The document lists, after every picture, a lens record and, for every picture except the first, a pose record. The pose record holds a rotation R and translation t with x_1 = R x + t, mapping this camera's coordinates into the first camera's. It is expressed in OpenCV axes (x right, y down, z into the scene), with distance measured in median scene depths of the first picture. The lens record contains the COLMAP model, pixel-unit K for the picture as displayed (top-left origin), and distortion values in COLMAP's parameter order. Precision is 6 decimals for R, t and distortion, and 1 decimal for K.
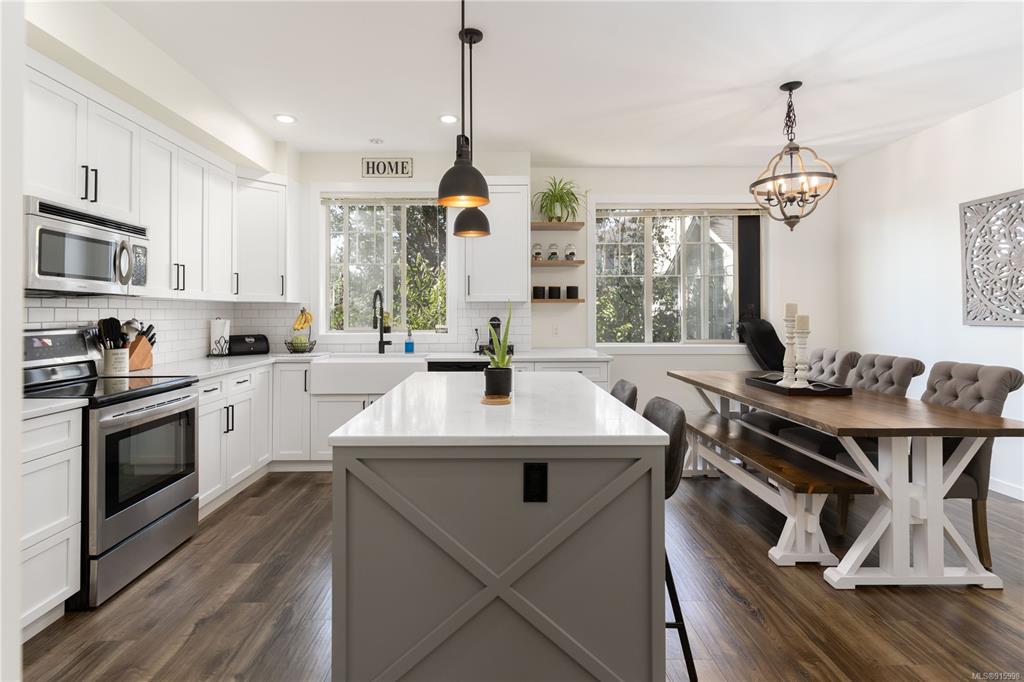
lens RADIAL K [[514.9, 0, 498.8], [0, 514.9, 305.1], [0, 0, 1]] dist [0.002172, 0.000410]
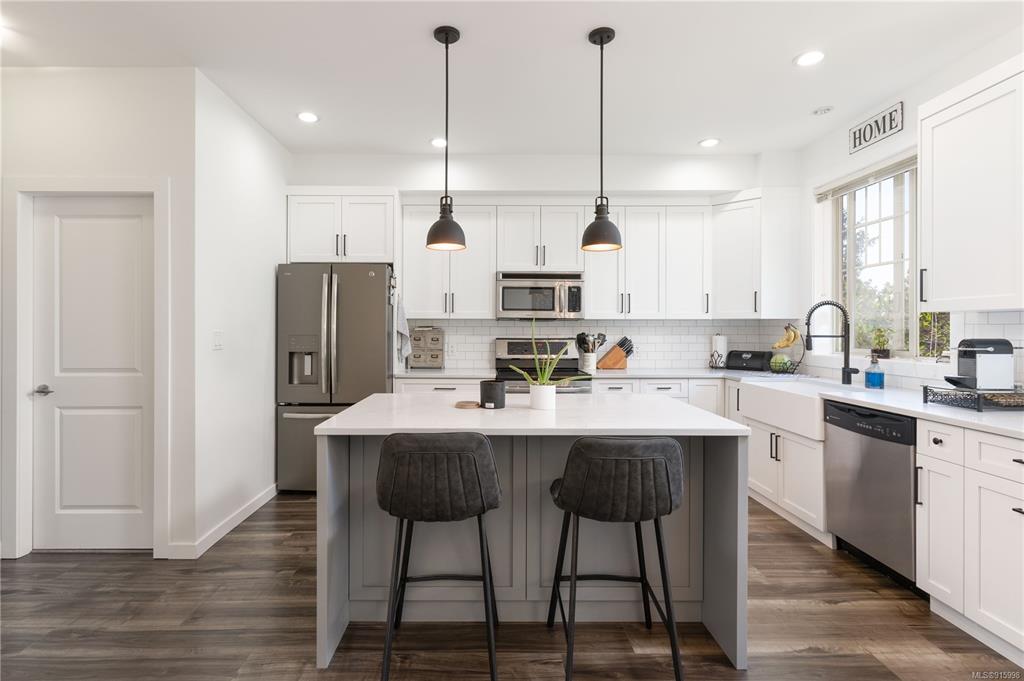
lens RADIAL K [[506.8, 0, 487.9], [0, 506.8, 327.6], [0, 0, 1]] dist [0.001073, 0.000151]
pose [[-0.009545, -0.000434, -0.999954, 0.641056], [0.014990, 0.999887, -0.000577, 0.004541], [0.999842, -0.014995, -0.009537, 0.589857]]
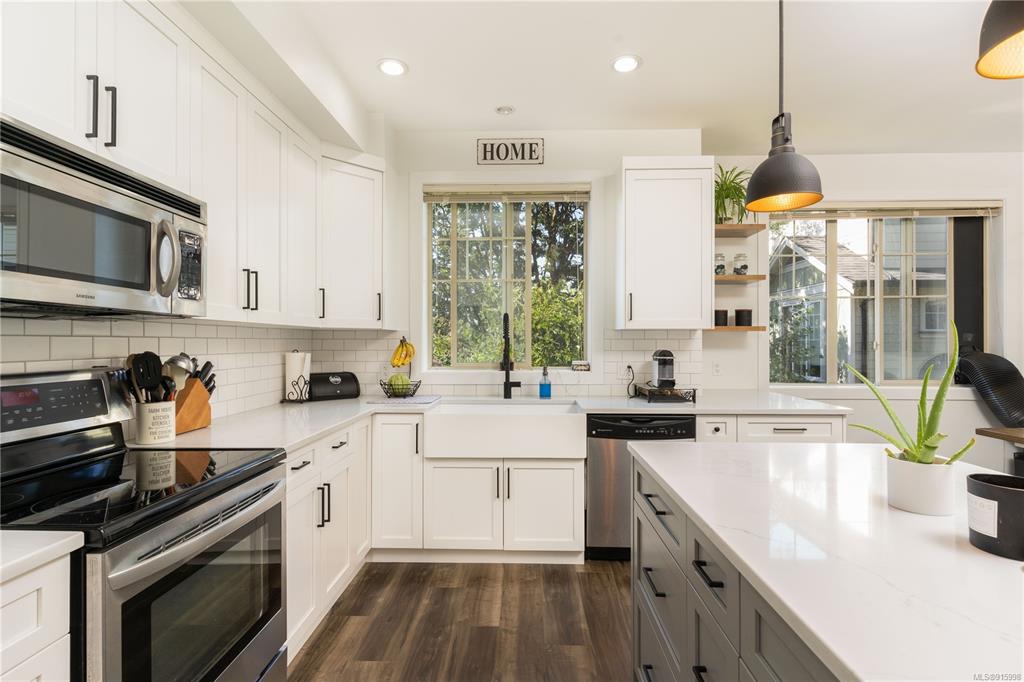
lens RADIAL K [[500.1, 0, 512.0], [0, 500.1, 341.0], [0, 0, 1]] dist [0.002237, 0.000506]
pose [[0.999175, 0.002618, -0.040528, -0.235520], [-0.002134, 0.999926, 0.011996, 0.002448], [0.040557, -0.011899, 0.999106, 0.339731]]
